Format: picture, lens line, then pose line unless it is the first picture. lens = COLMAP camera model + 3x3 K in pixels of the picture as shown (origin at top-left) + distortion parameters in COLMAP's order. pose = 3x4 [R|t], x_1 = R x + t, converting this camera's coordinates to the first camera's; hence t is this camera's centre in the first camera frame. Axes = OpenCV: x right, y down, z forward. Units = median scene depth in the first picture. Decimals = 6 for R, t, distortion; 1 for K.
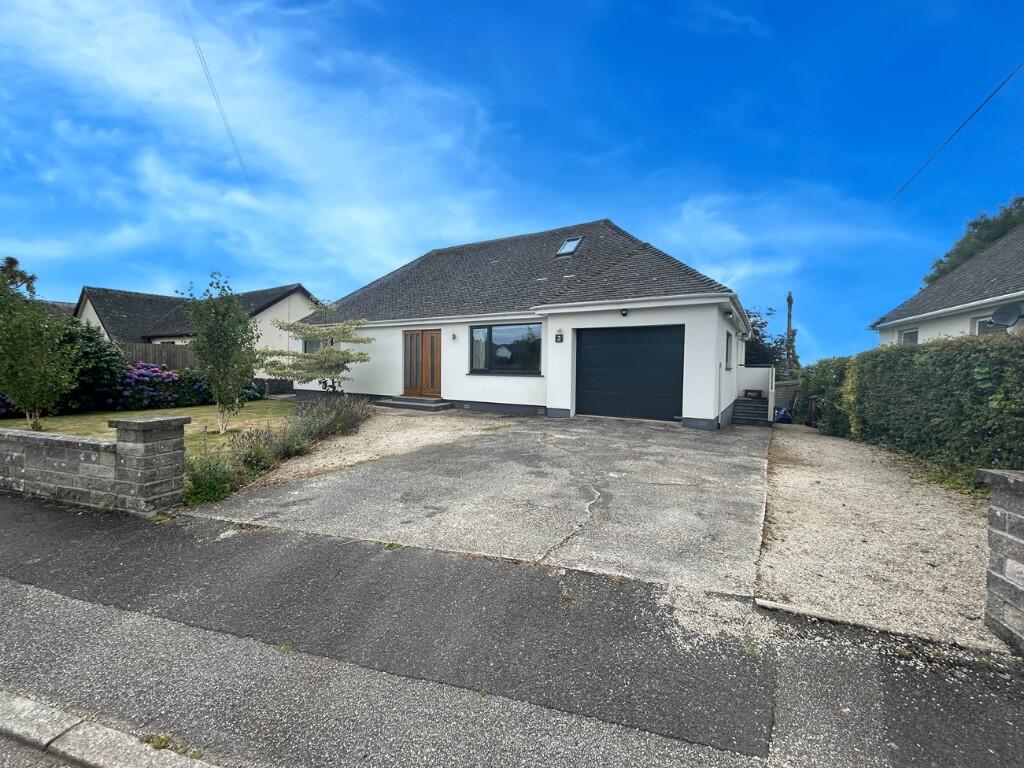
lens RADIAL K [[413.6, 0, 514.0], [0, 413.6, 378.0], [0, 0, 1]] dist [0.000973, 0.000323]
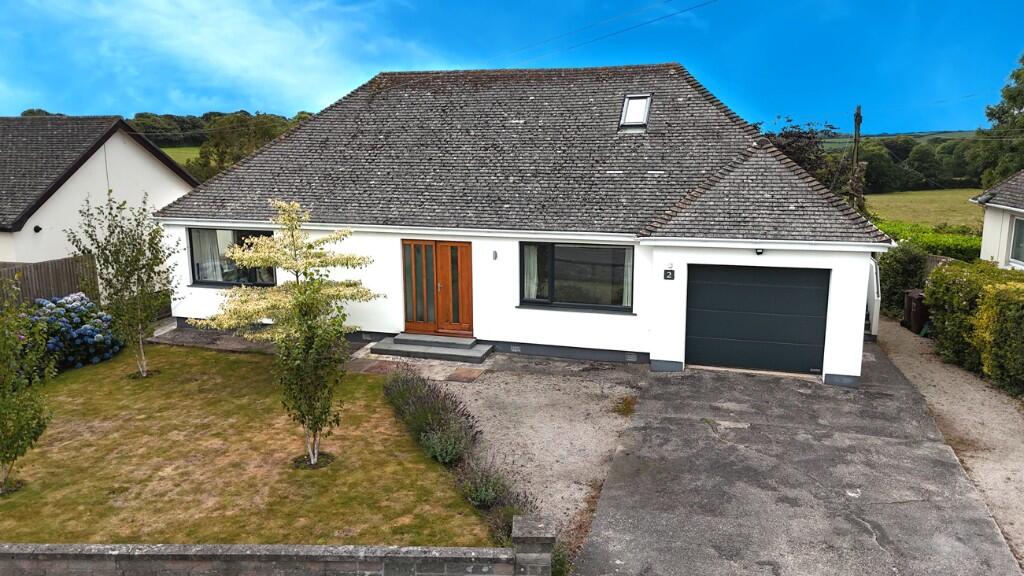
lens RADIAL K [[733.3, 0, 513.0], [0, 733.3, 293.3], [0, 0, 1]] dist [0.037929, -0.005297]
pose [[0.970234, -0.071974, 0.231226, -0.438198], [0.029617, 0.982912, 0.181676, -0.280956], [-0.240351, -0.169420, 0.955787, -0.237781]]
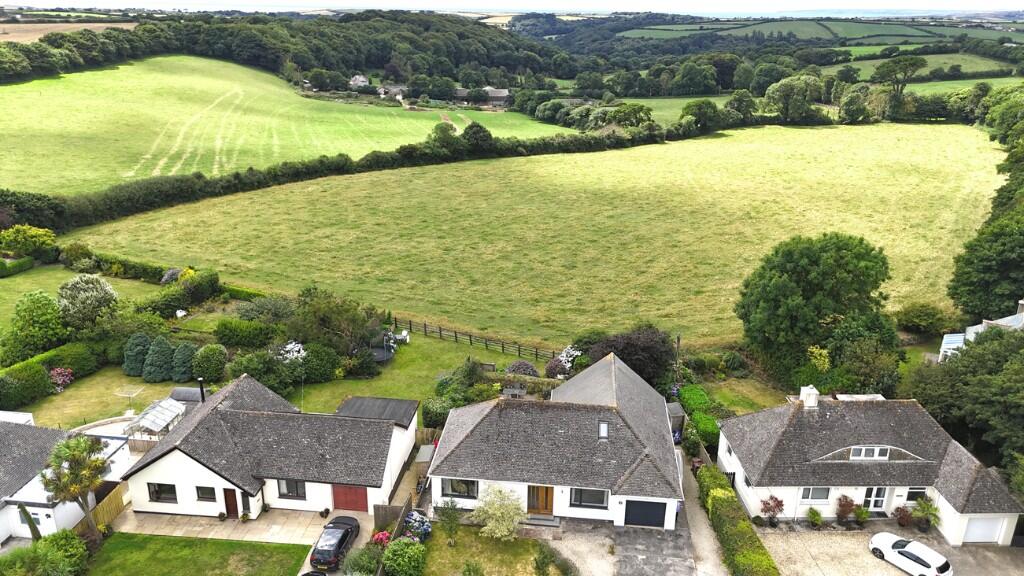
lens RADIAL K [[733.3, 0, 505.9], [0, 733.3, 287.5], [0, 0, 1]] dist [0.037929, -0.005297]
pose [[0.906054, -0.155090, 0.393716, -1.854177], [0.013800, 0.940751, 0.338816, -2.537630], [-0.422936, -0.301552, 0.854512, -1.924076]]
